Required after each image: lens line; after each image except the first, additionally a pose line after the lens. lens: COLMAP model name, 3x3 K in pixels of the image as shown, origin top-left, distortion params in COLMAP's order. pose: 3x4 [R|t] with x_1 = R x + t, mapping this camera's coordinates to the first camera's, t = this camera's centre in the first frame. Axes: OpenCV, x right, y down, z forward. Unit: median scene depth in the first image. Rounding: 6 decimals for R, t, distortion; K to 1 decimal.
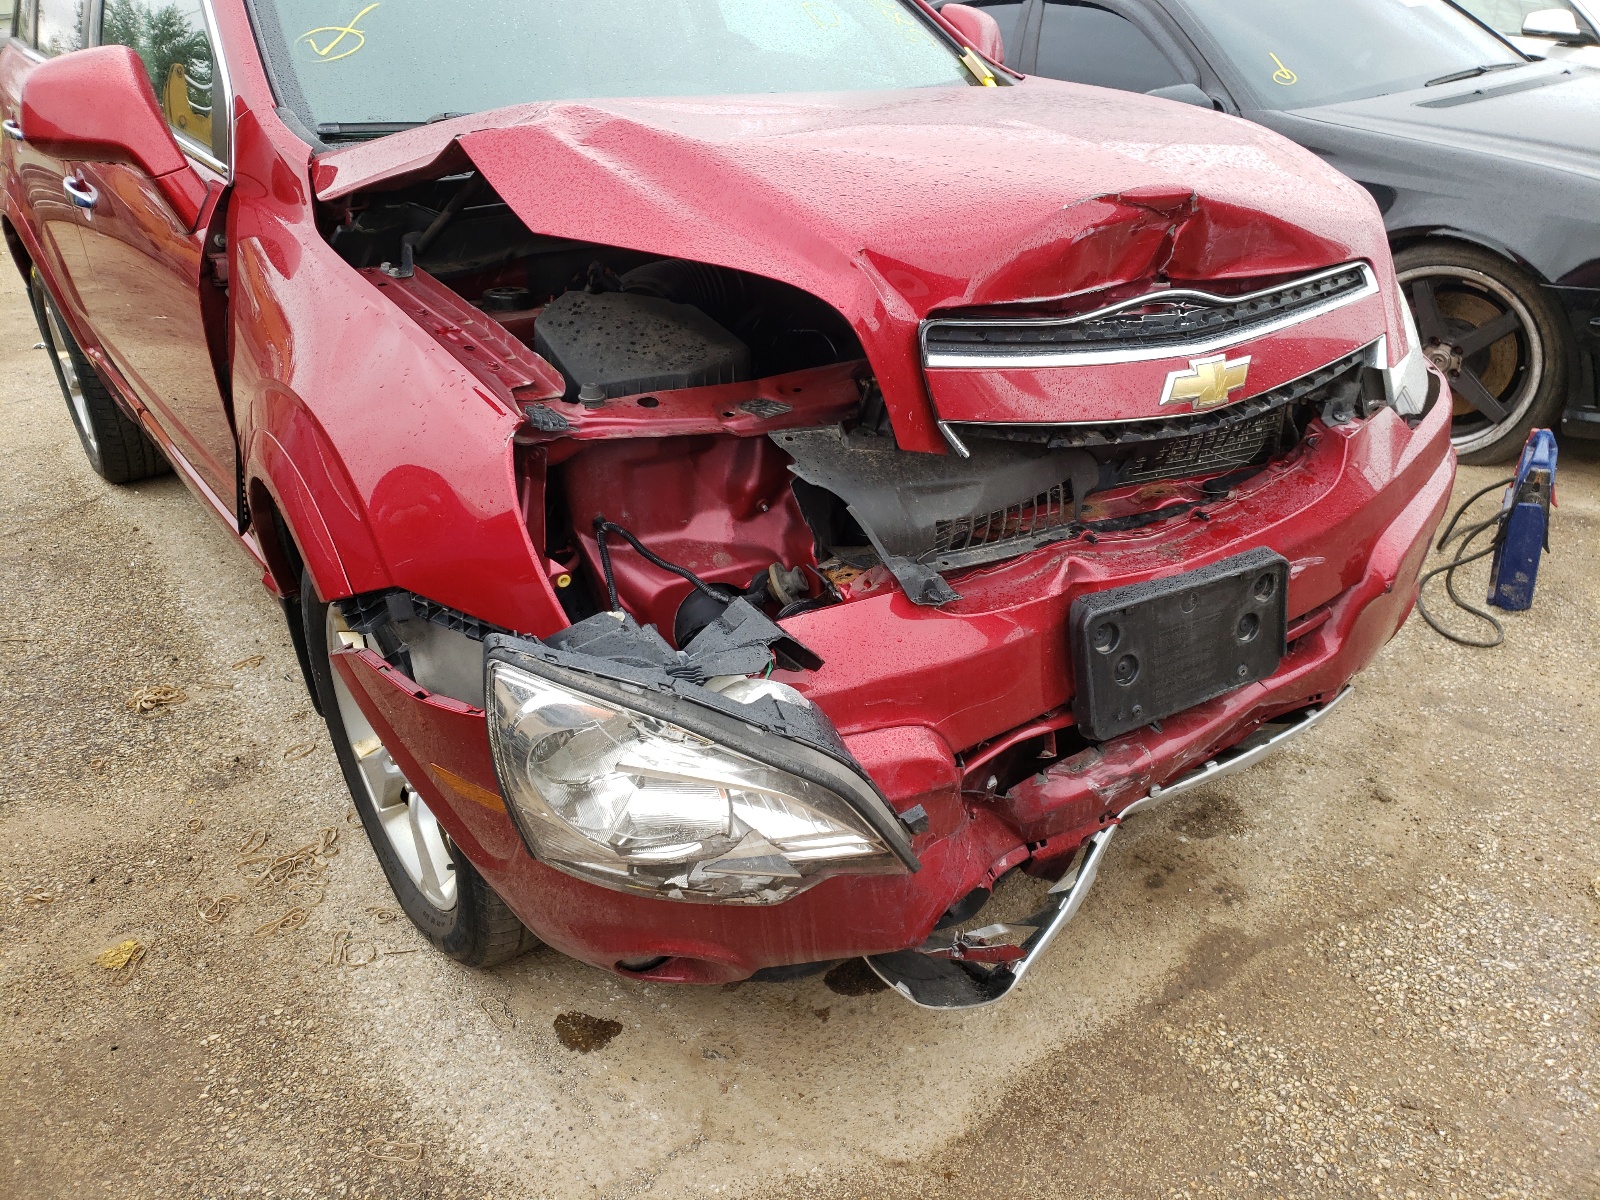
lens RADIAL K [[1231.4, 0, 800.0], [0, 1231.4, 600.0], [0, 0, 1]] dist [0.064652, -0.063298]
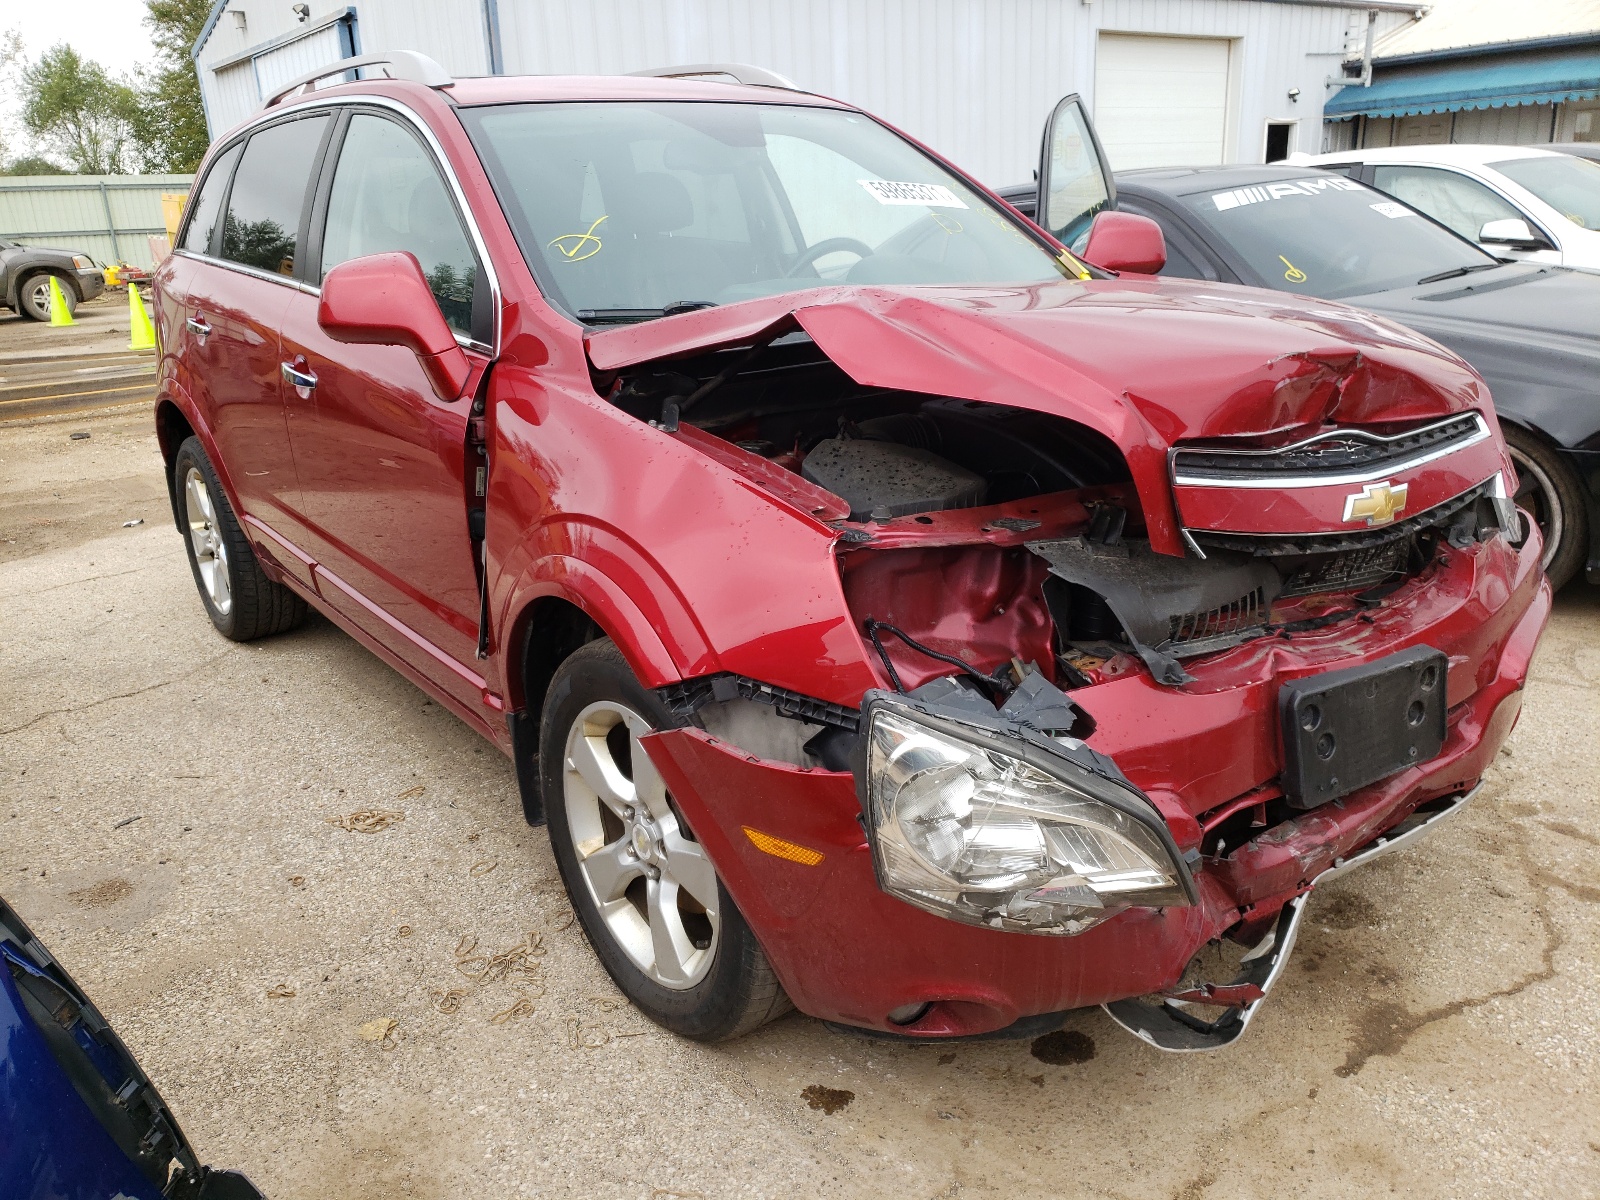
lens RADIAL K [[1216.2, 0, 800.0], [0, 1216.2, 600.0], [0, 0, 1]] dist [0.029528, 0.003708]
pose [[0.999860, -0.007257, 0.015085, -0.231714], [0.009349, 0.989587, -0.143635, 0.076098], [-0.013885, 0.143755, 0.989516, -0.142826]]
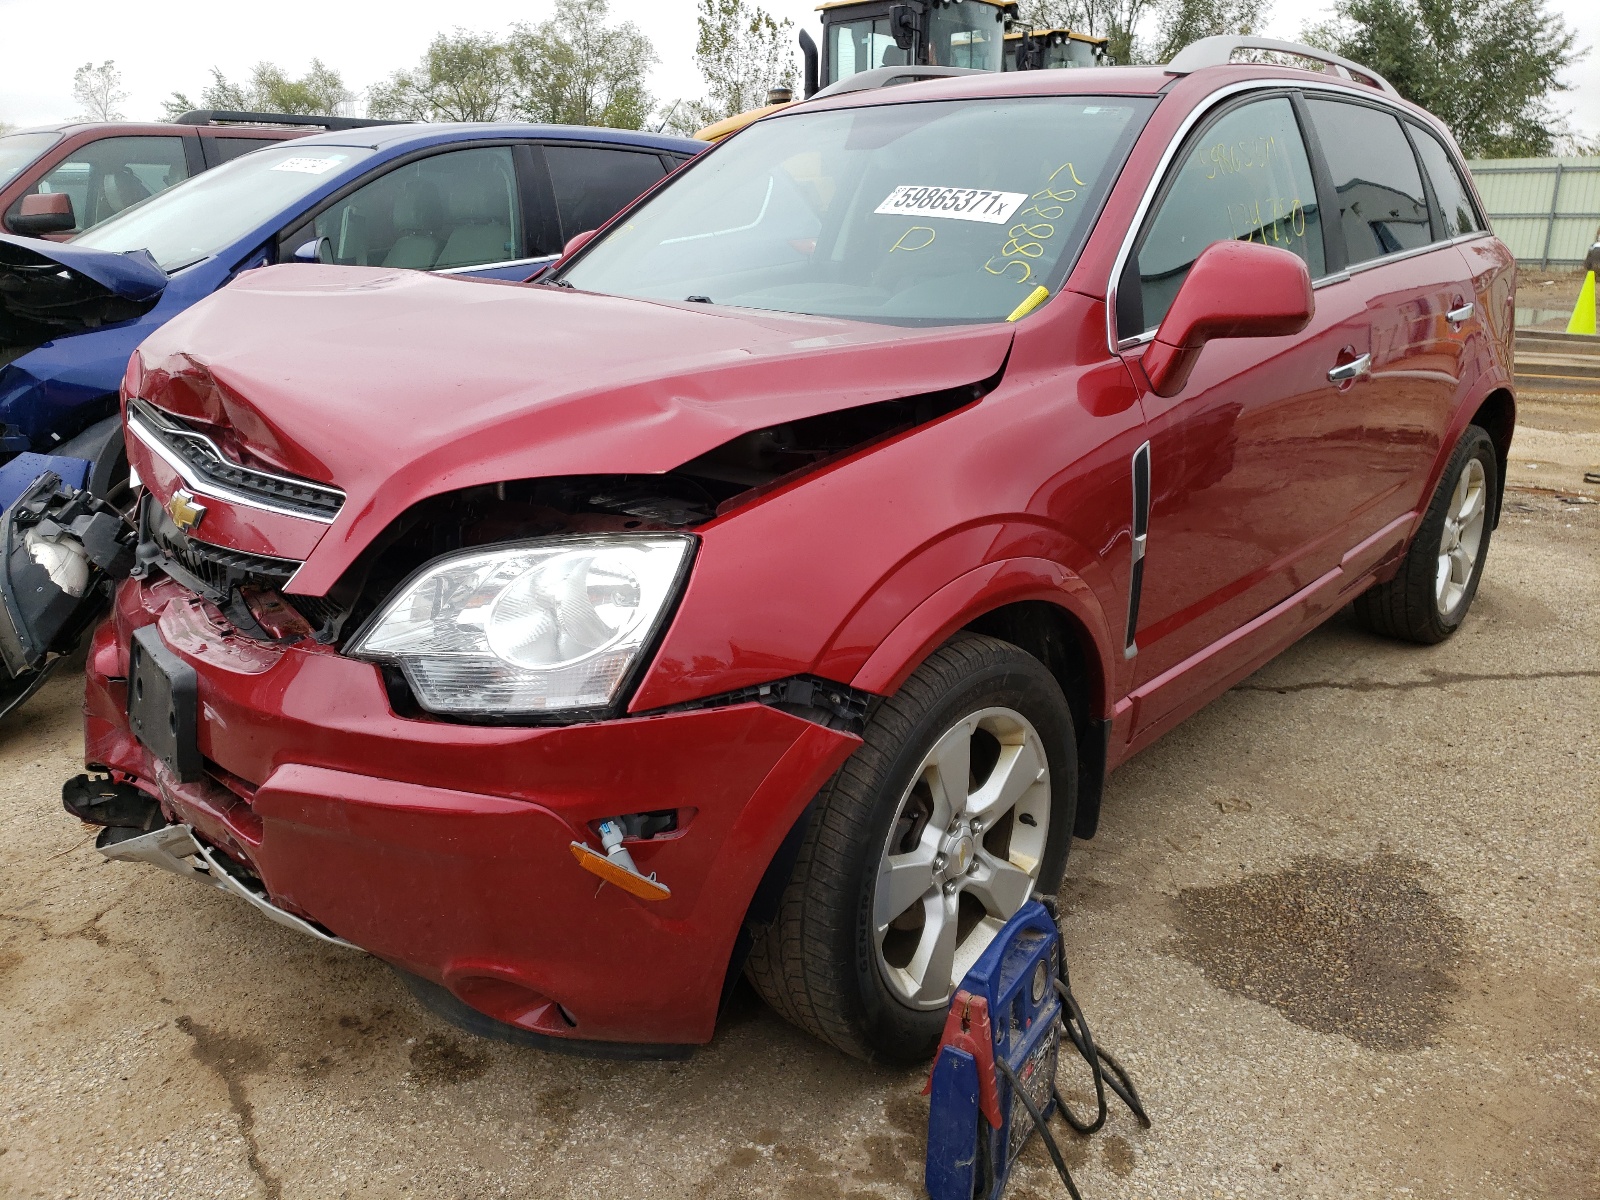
lens RADIAL K [[1216.2, 0, 800.0], [0, 1216.2, 600.0], [0, 0, 1]] dist [0.029528, 0.003708]
pose [[0.195641, 0.314507, -0.928876, 1.528259], [-0.428867, 0.879244, 0.207373, -0.584885], [0.881929, 0.357793, 0.306898, 1.130388]]
